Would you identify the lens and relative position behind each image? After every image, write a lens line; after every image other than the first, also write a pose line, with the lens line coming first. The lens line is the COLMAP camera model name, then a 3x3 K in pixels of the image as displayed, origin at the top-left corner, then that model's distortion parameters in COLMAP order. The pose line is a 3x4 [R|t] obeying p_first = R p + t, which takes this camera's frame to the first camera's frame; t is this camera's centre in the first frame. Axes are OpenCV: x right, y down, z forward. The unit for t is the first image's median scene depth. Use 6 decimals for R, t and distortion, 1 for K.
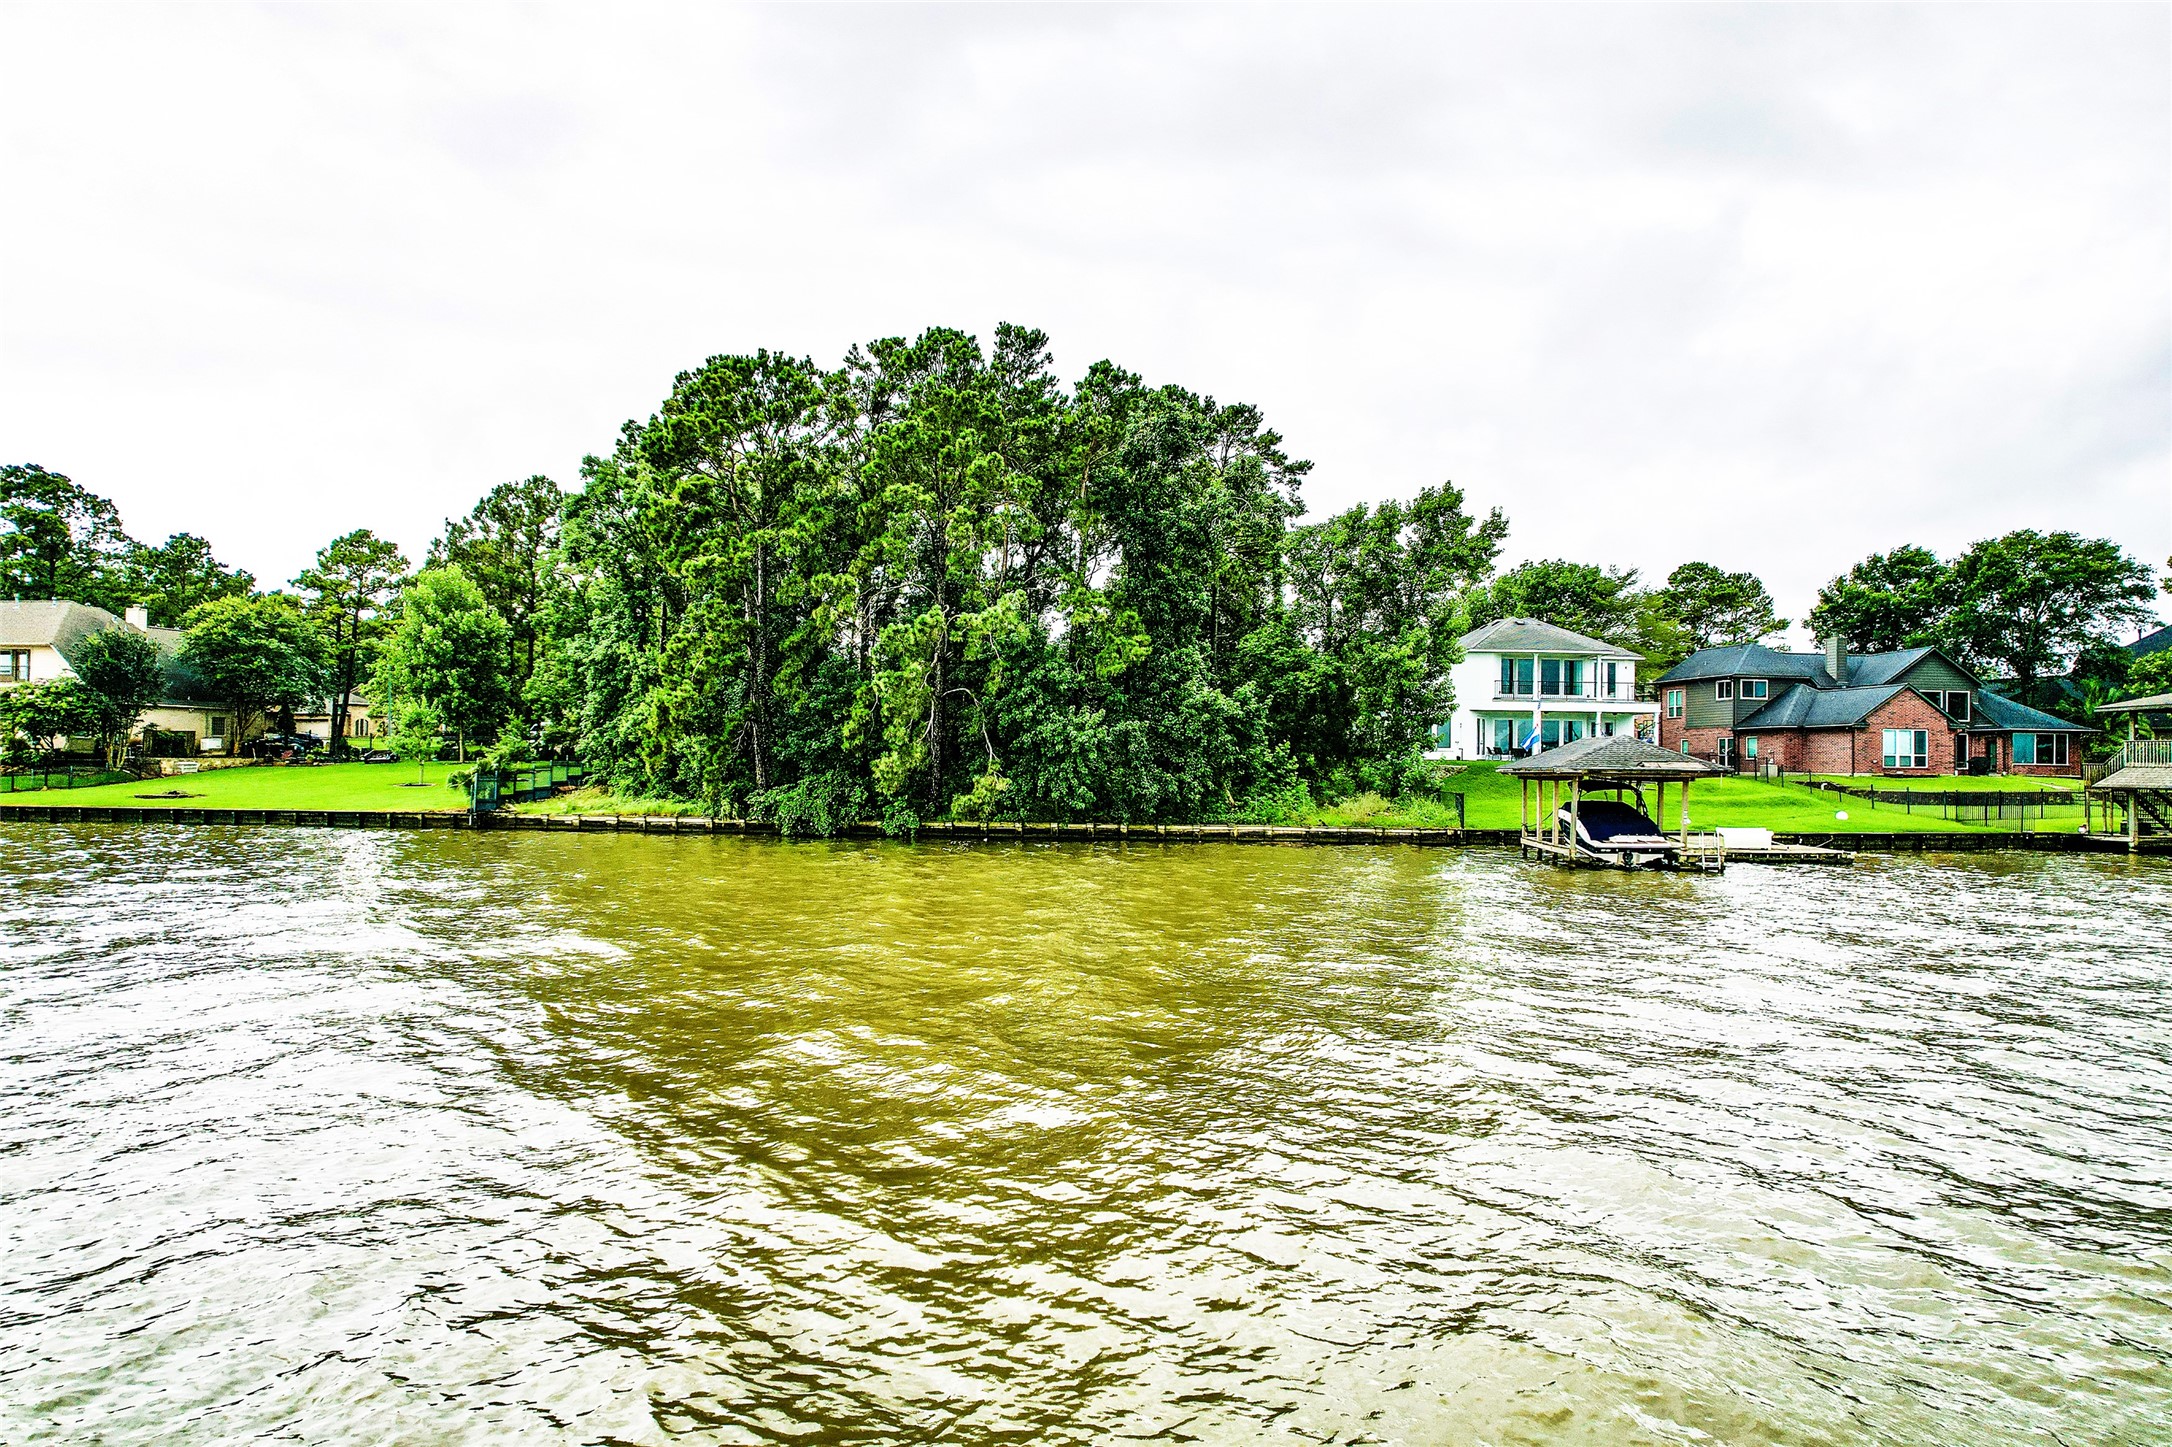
lens RADIAL K [[1371.5, 0, 1084.4], [0, 1371.5, 729.7], [0, 0, 1]] dist [0.024965, 0.011941]
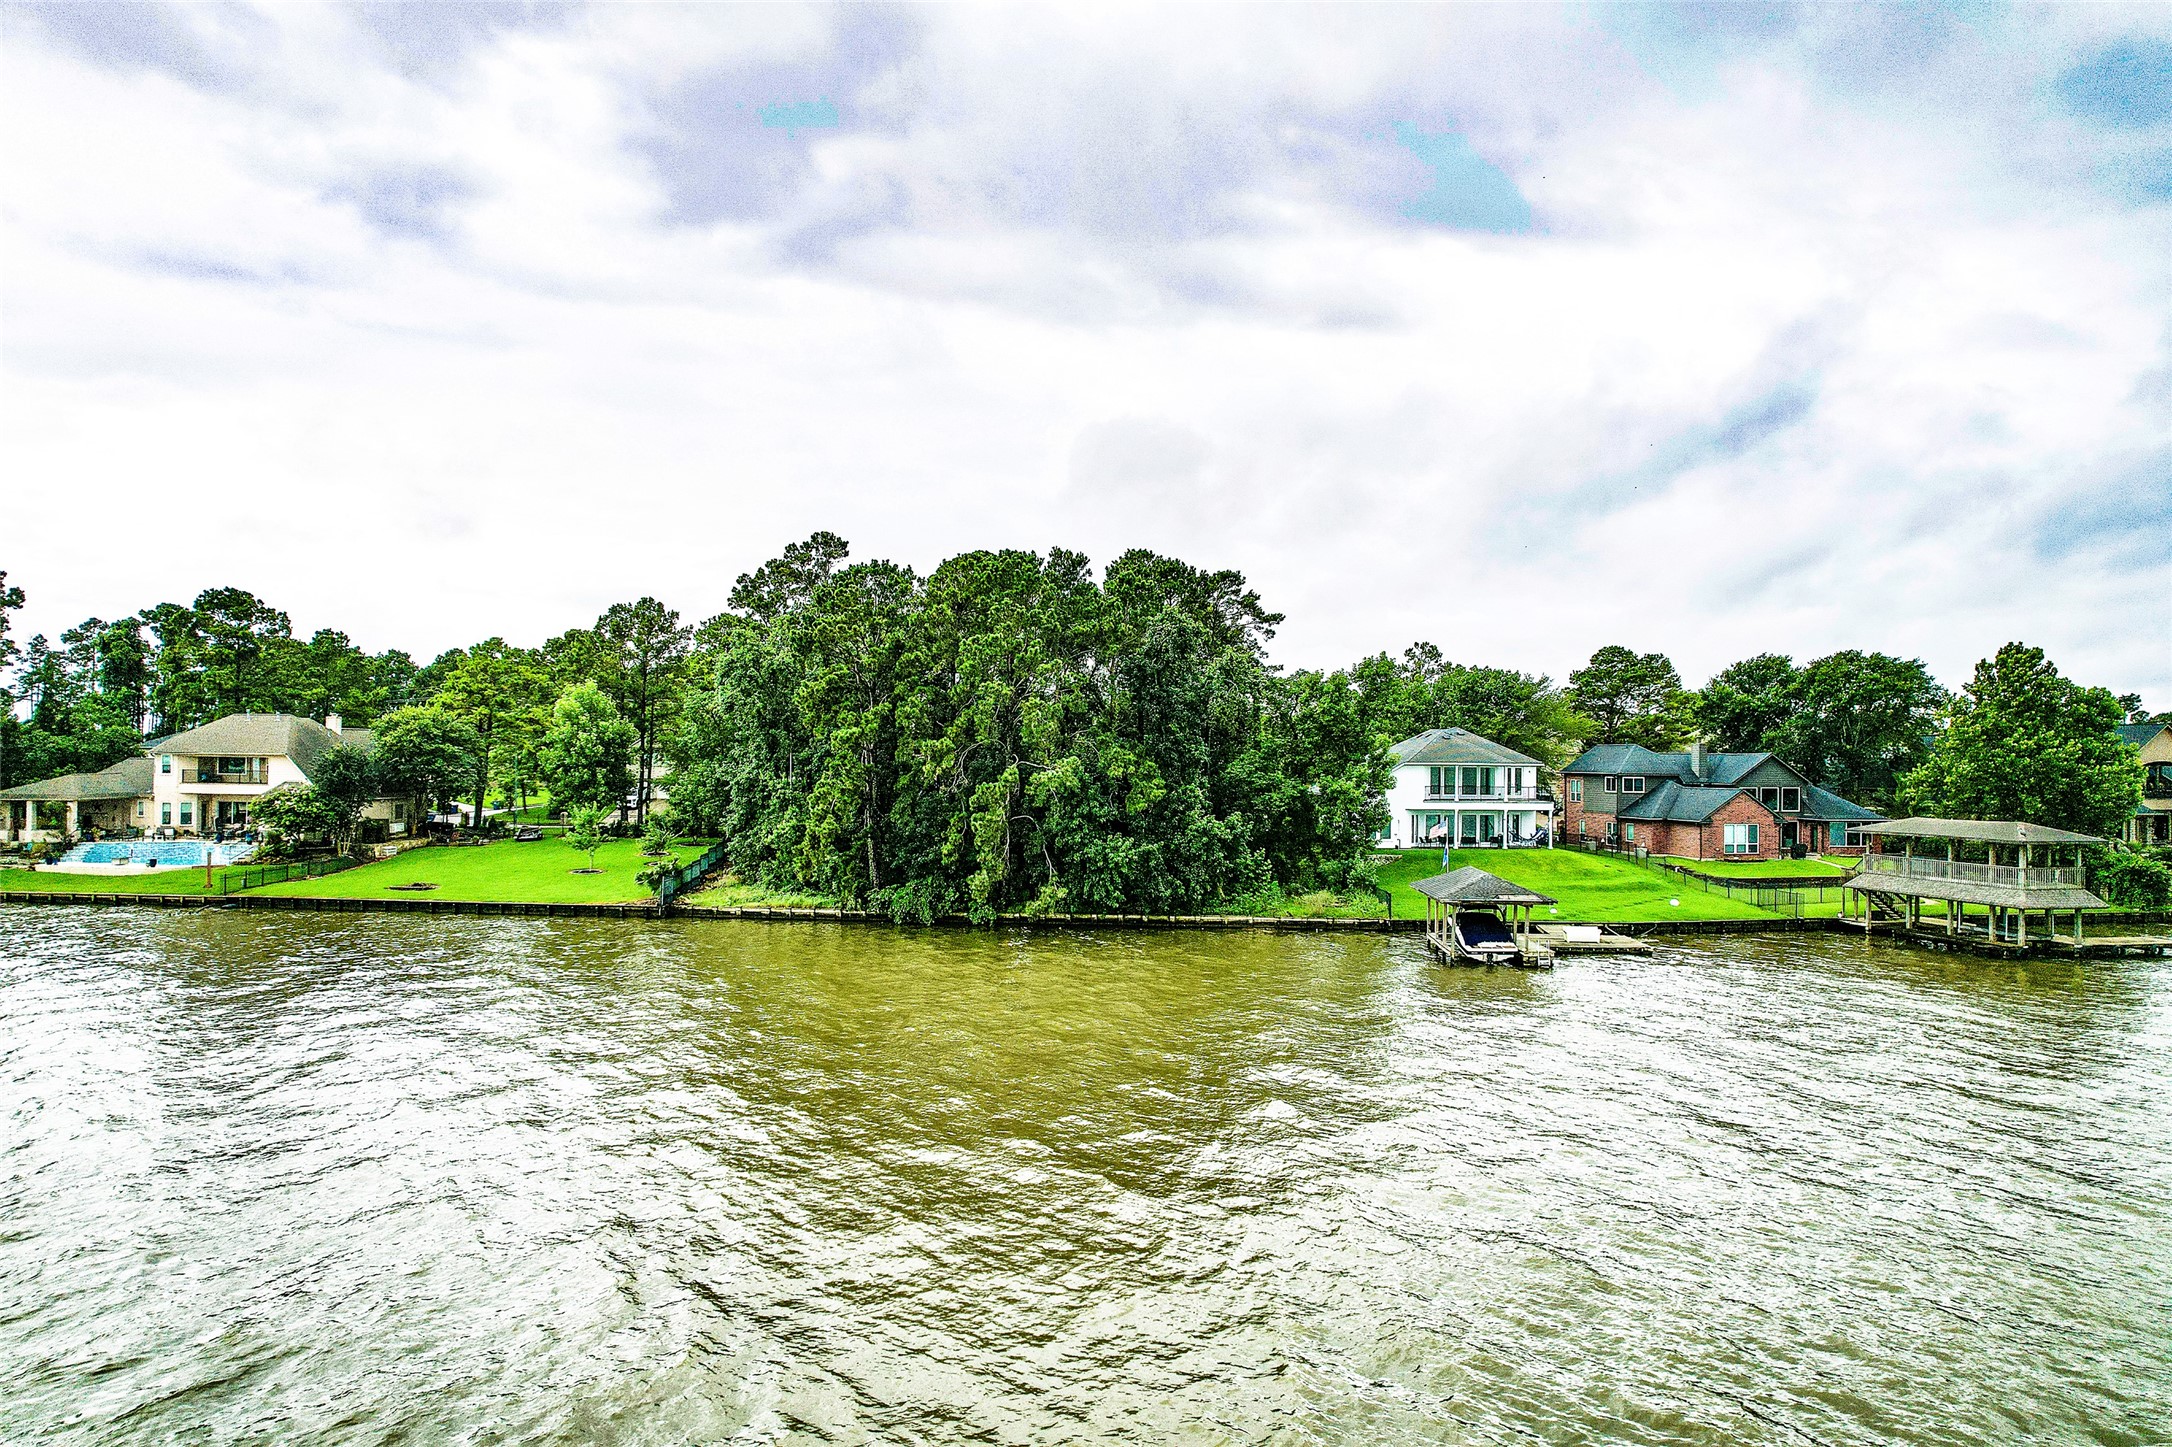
lens RADIAL K [[1371.5, 0, 1084.9], [0, 1371.5, 715.8], [0, 0, 1]] dist [0.024965, 0.011941]
pose [[0.999893, -0.000710, 0.014595, -0.047858], [0.000866, 0.999943, -0.010682, -0.108392], [-0.014587, 0.010693, 0.999836, -0.346575]]
